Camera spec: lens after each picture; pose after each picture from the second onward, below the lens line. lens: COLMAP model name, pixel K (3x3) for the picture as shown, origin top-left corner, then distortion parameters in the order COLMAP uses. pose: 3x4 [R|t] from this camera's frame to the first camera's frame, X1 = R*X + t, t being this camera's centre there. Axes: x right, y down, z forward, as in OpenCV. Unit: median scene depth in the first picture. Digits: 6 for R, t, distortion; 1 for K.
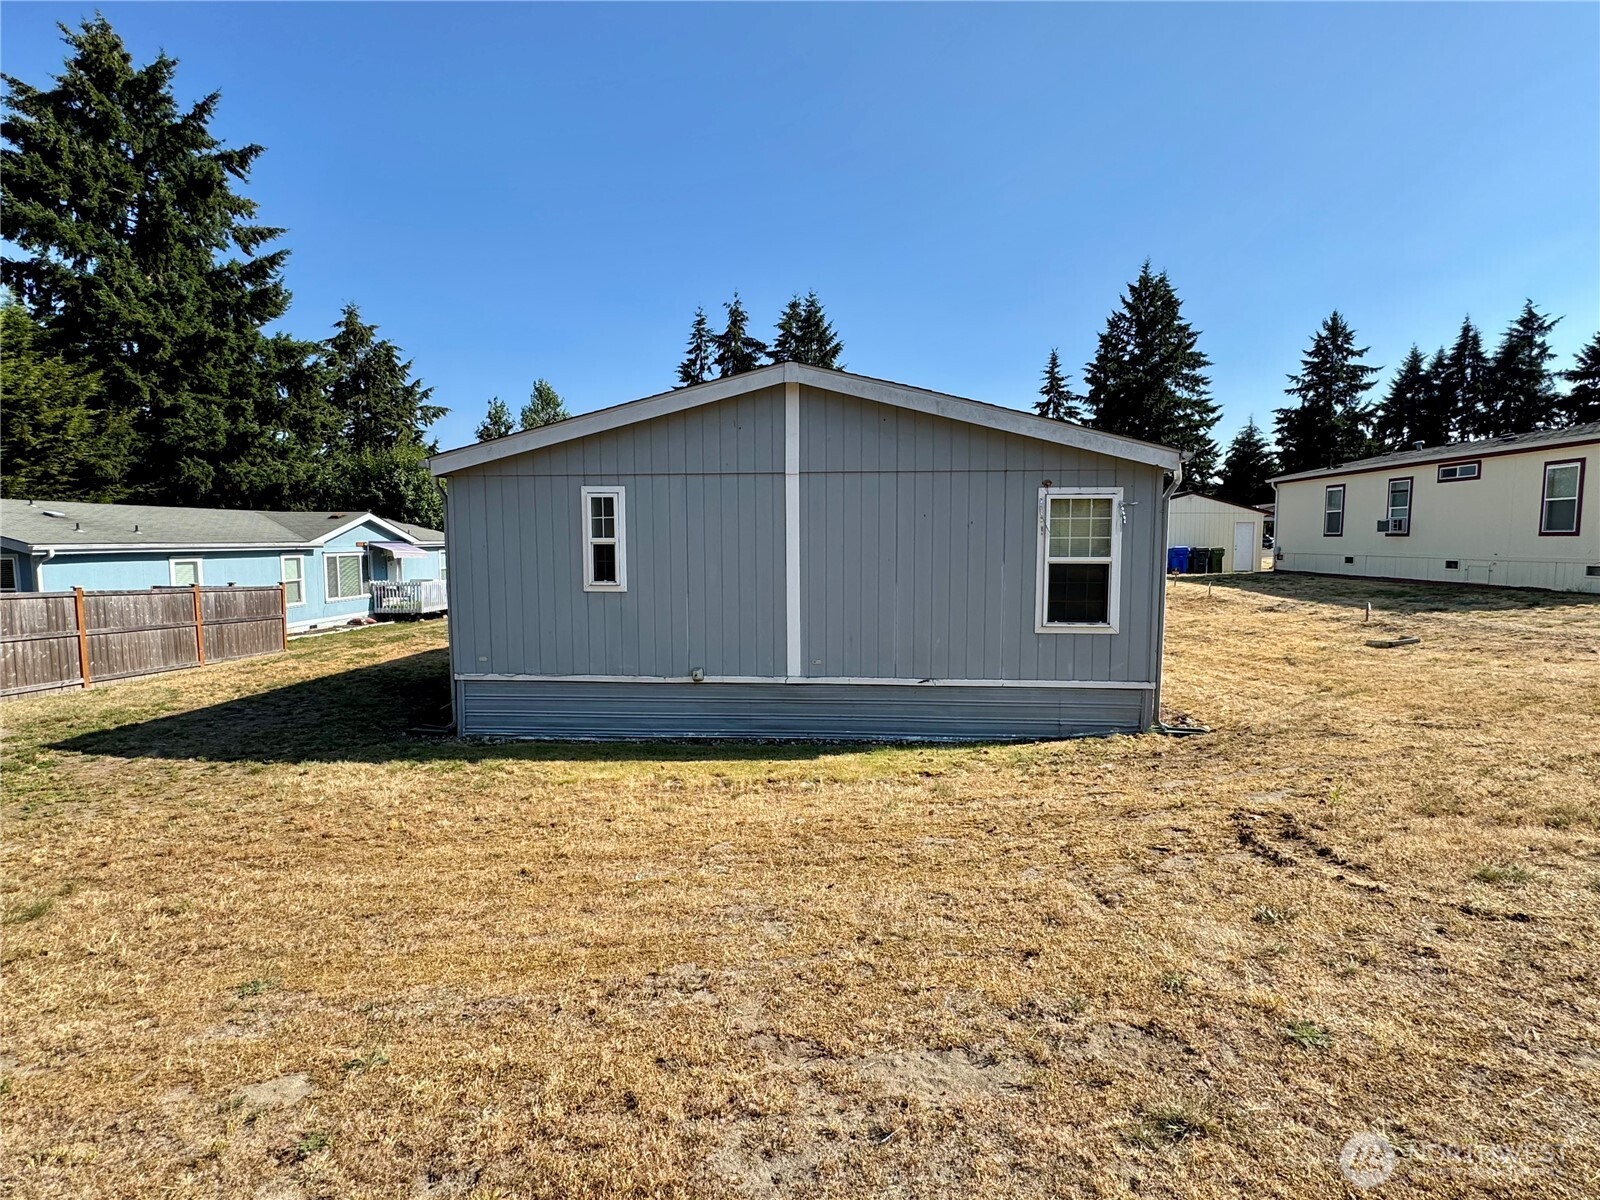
lens RADIAL K [[741.0, 0, 805.7], [0, 741.0, 602.9], [0, 0, 1]] dist [-0.003048, -0.000612]
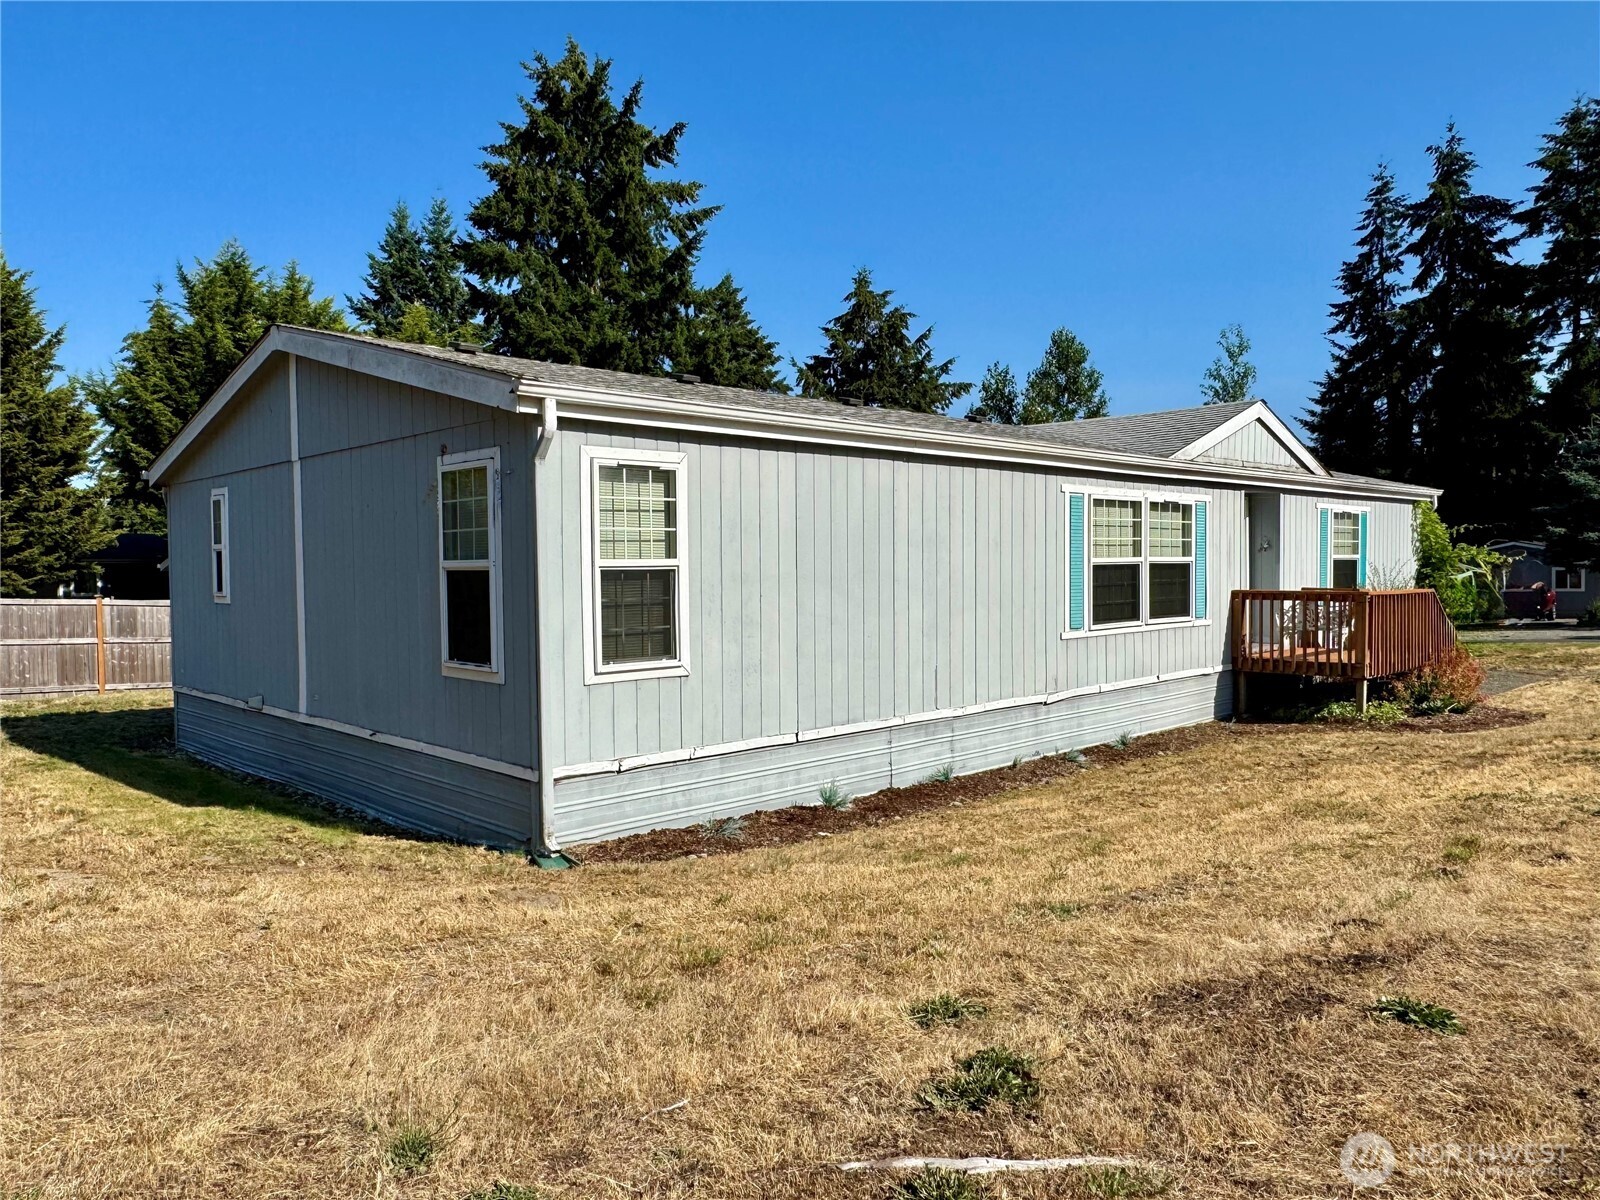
lens RADIAL K [[1119.3, 0, 799.6], [0, 1119.3, 603.0], [0, 0, 1]] dist [-0.005045, 0.000311]
pose [[0.745601, 0.016969, -0.666177, 0.264982], [-0.048016, 0.998445, -0.028308, -0.002447], [0.664660, 0.053094, 0.745257, 0.101424]]
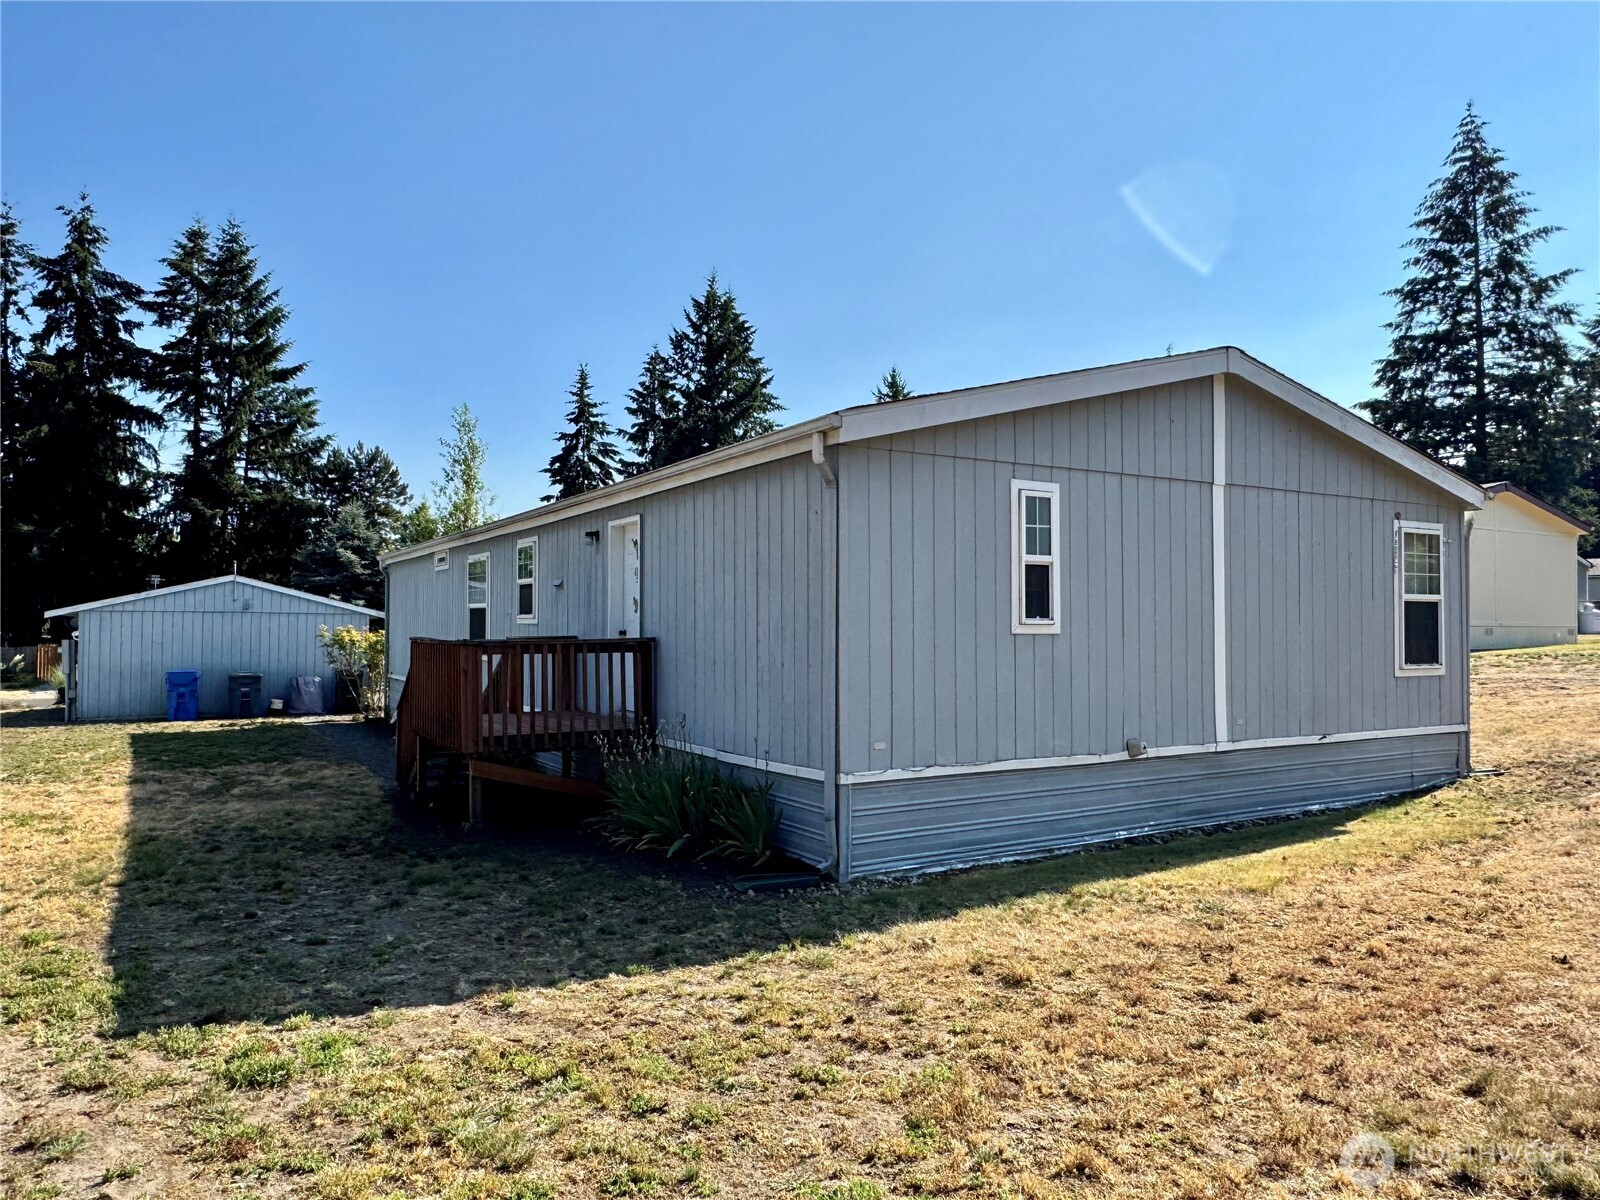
lens RADIAL K [[1068.3, 0, 802.4], [0, 1068.3, 599.5], [0, 0, 1]] dist [-0.003326, 0.002642]
pose [[0.825441, 0.017313, 0.564223, -0.227106], [0.044772, 0.994373, -0.096012, 0.008658], [-0.562711, 0.104514, 0.820020, 0.070049]]
